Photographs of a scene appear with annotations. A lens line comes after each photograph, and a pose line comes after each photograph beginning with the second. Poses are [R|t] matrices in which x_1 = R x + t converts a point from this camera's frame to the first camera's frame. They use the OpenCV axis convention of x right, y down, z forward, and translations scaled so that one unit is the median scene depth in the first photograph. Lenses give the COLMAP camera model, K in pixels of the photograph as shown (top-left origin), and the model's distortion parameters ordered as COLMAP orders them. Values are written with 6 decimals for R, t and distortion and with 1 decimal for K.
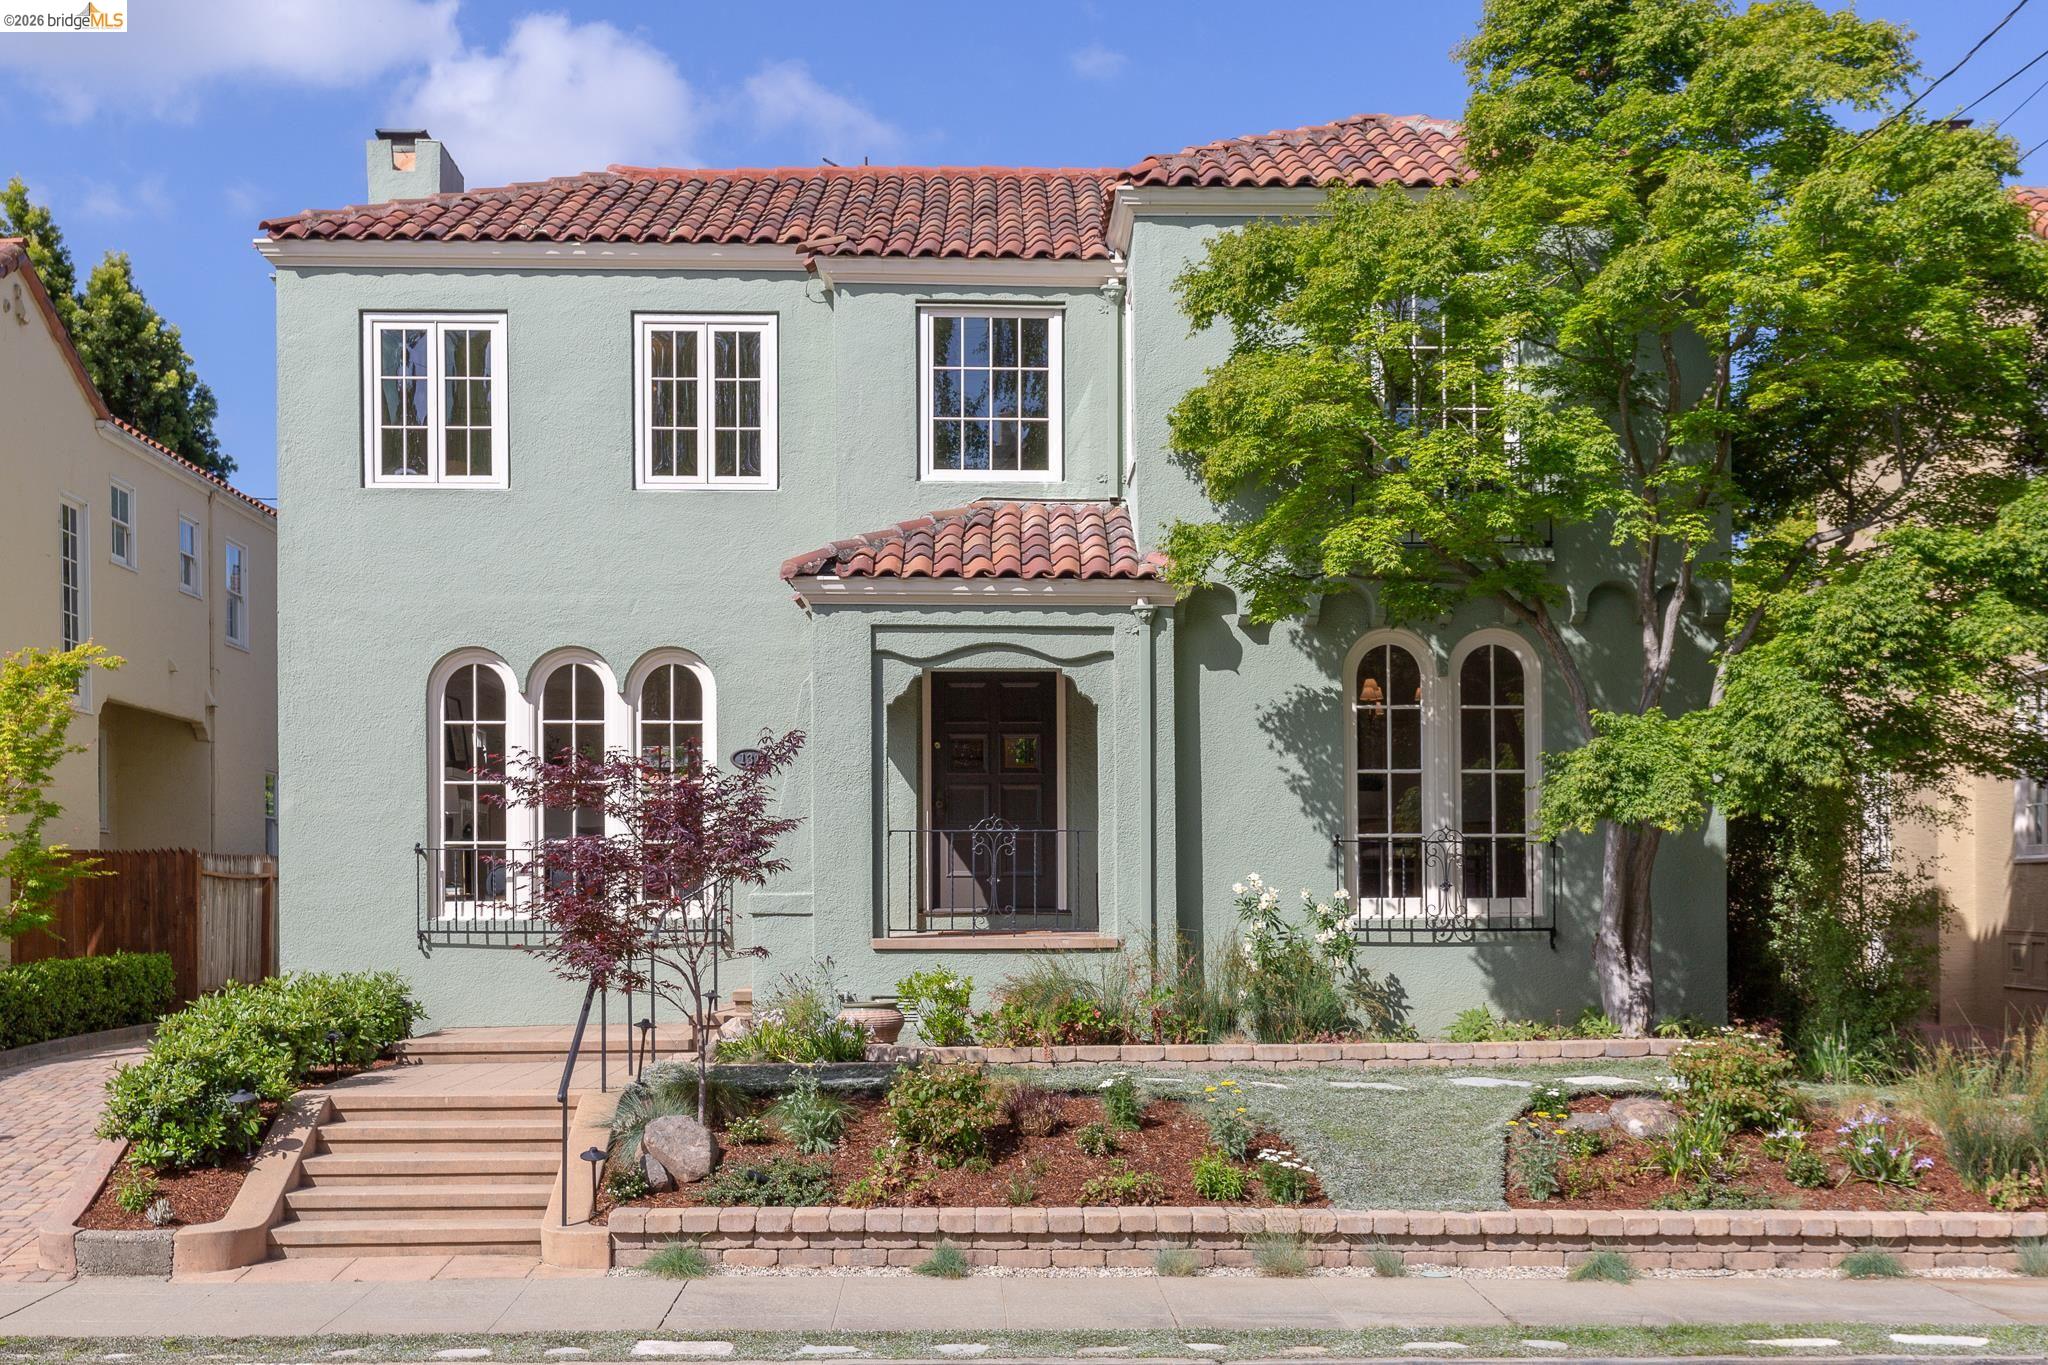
lens RADIAL K [[2239.3, 0, 1024.2], [0, 2239.3, 813.2], [0, 0, 1]] dist [0.008720, -0.017718]
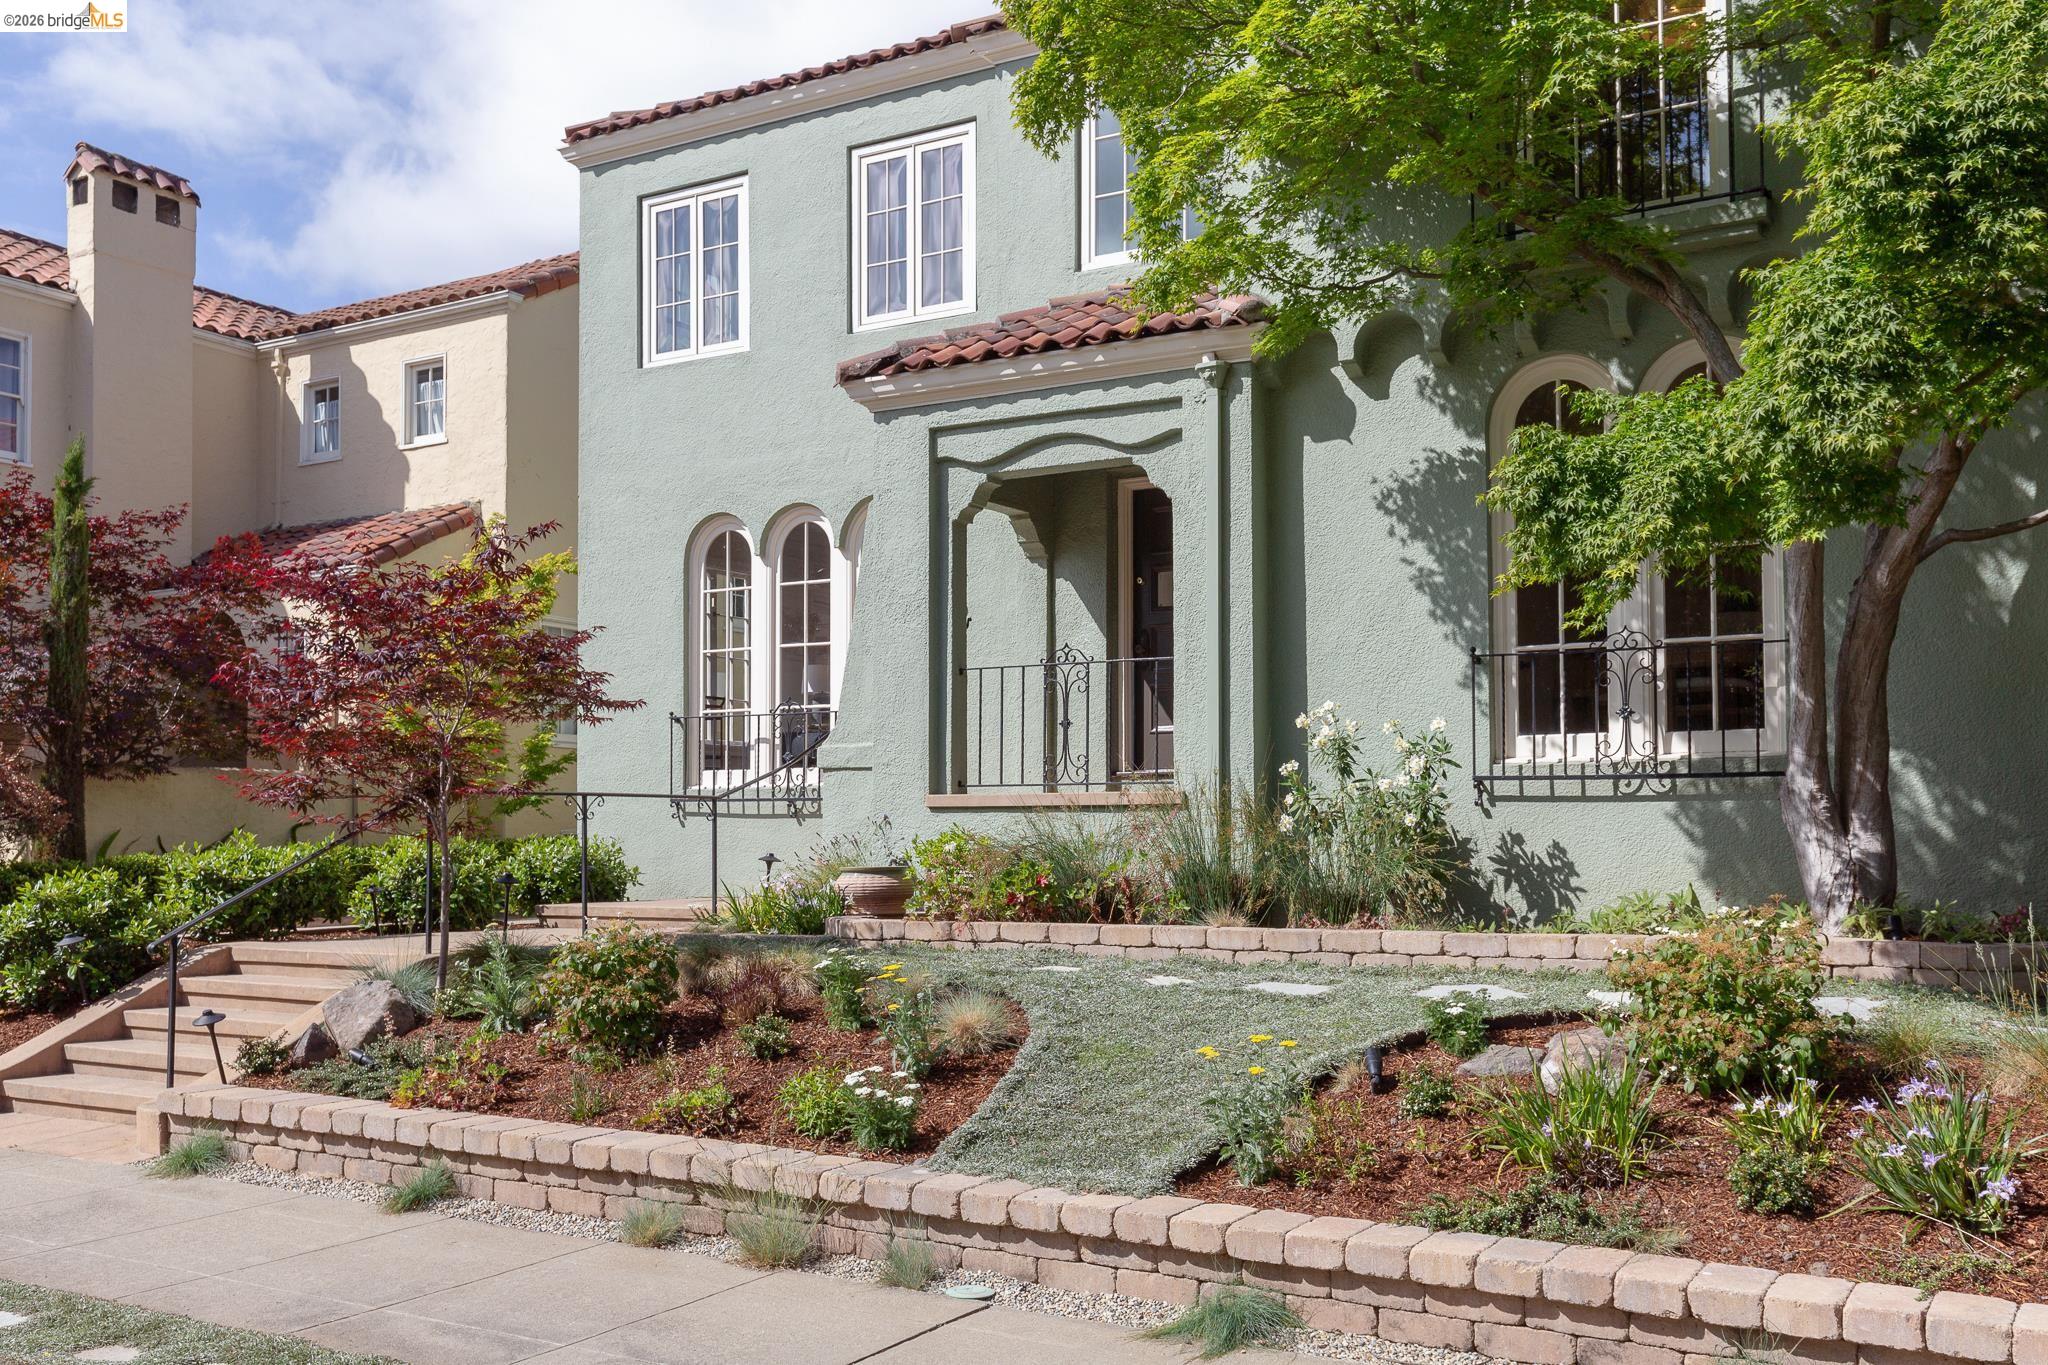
lens RADIAL K [[1842.1, 0, 1088.8], [0, 1842.1, 708.3], [0, 0, 1]] dist [0.004311, 0.014992]
pose [[0.853381, -0.032916, -0.520247, 0.342254], [0.015913, 0.999184, -0.037115, 0.049227], [0.521045, 0.023395, 0.853209, 0.427134]]
